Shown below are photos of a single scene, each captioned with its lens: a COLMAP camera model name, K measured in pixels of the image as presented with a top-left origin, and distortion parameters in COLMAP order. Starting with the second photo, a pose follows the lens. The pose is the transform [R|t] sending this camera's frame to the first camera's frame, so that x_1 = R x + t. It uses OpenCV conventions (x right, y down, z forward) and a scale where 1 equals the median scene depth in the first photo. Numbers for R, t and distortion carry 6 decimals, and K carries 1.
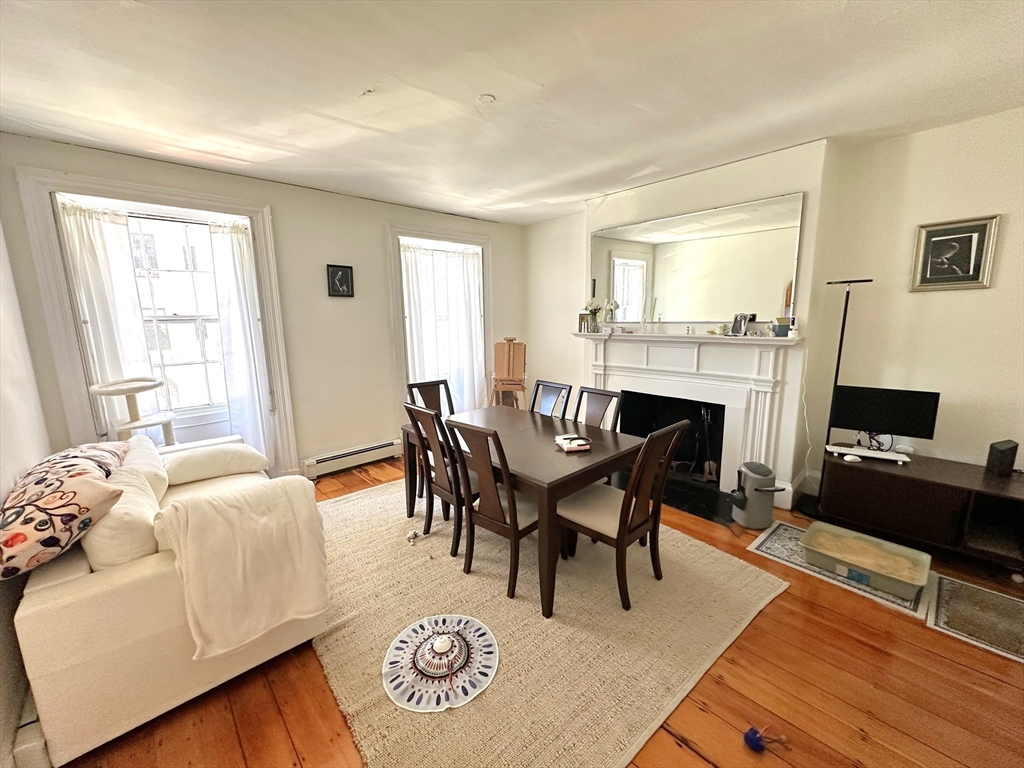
lens RADIAL K [[409.3, 0, 511.6], [0, 409.3, 384.9], [0, 0, 1]] dist [-0.004312, 0.001231]
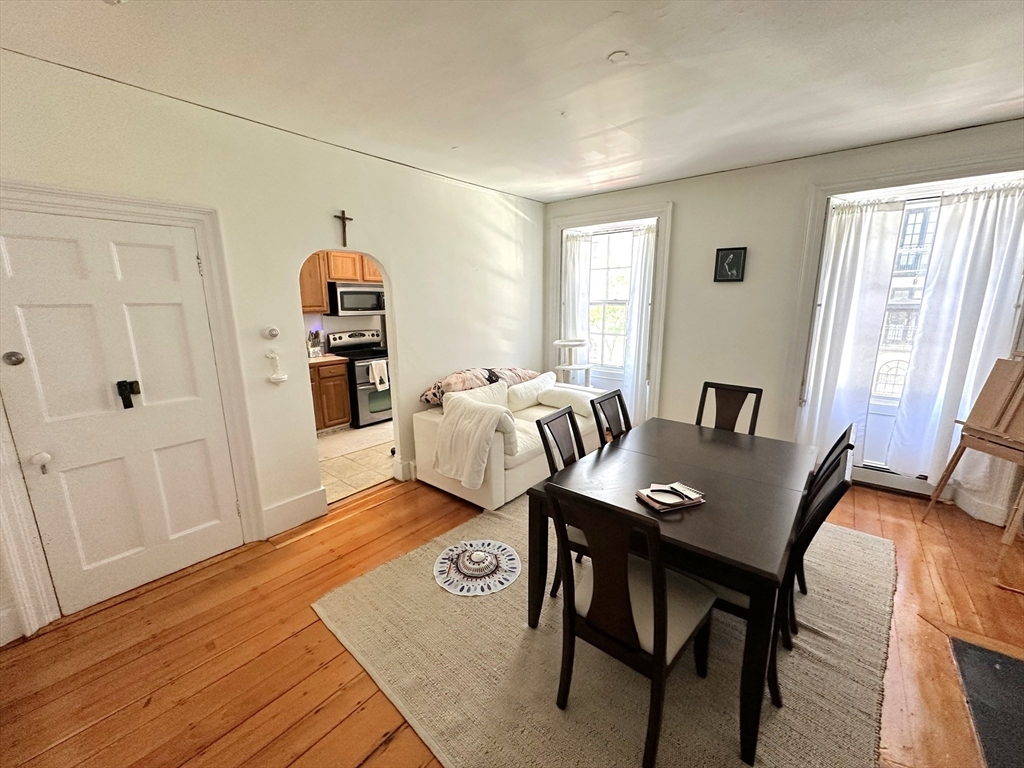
lens RADIAL K [[409.3, 0, 511.2], [0, 409.3, 385.2], [0, 0, 1]] dist [-0.004312, 0.001231]
pose [[0.127103, 0.216149, -0.968052, 0.606812], [-0.168506, 0.966486, 0.193675, -0.104574], [0.977471, 0.138506, 0.159266, 0.495781]]
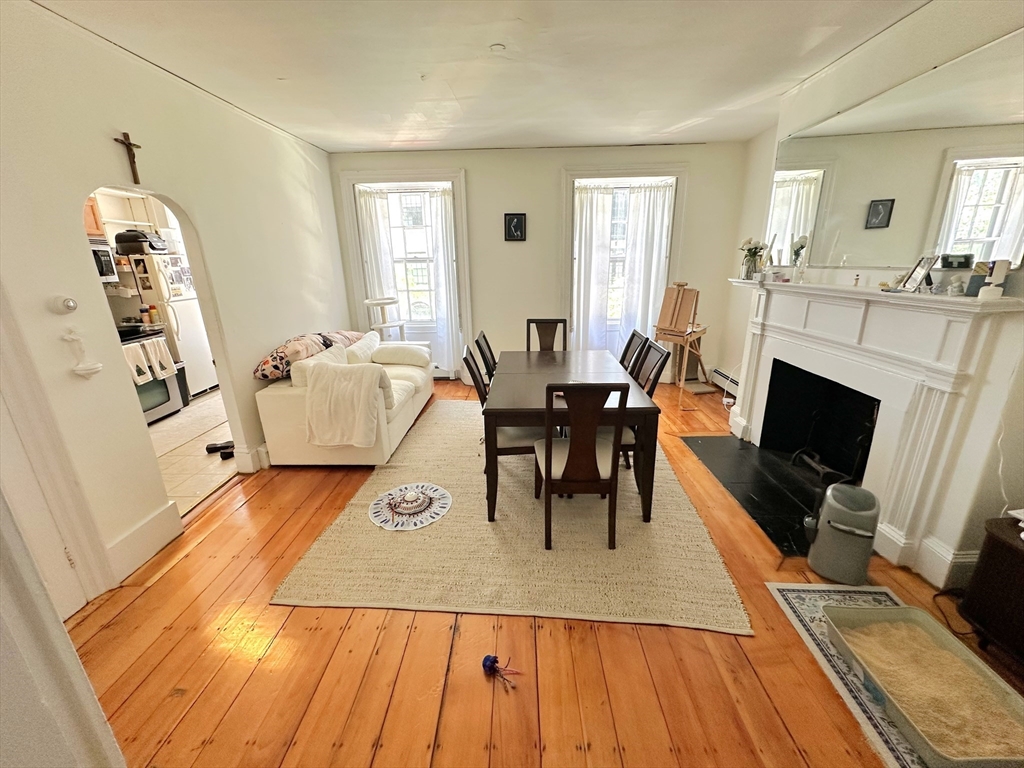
lens RADIAL K [[409.3, 0, 511.4], [0, 409.3, 386.1], [0, 0, 1]] dist [-0.004312, 0.001231]
pose [[0.711421, 0.209795, -0.670721, 0.580416], [-0.113405, 0.976164, 0.185049, -0.028384], [0.693556, -0.055585, 0.718255, 0.143851]]
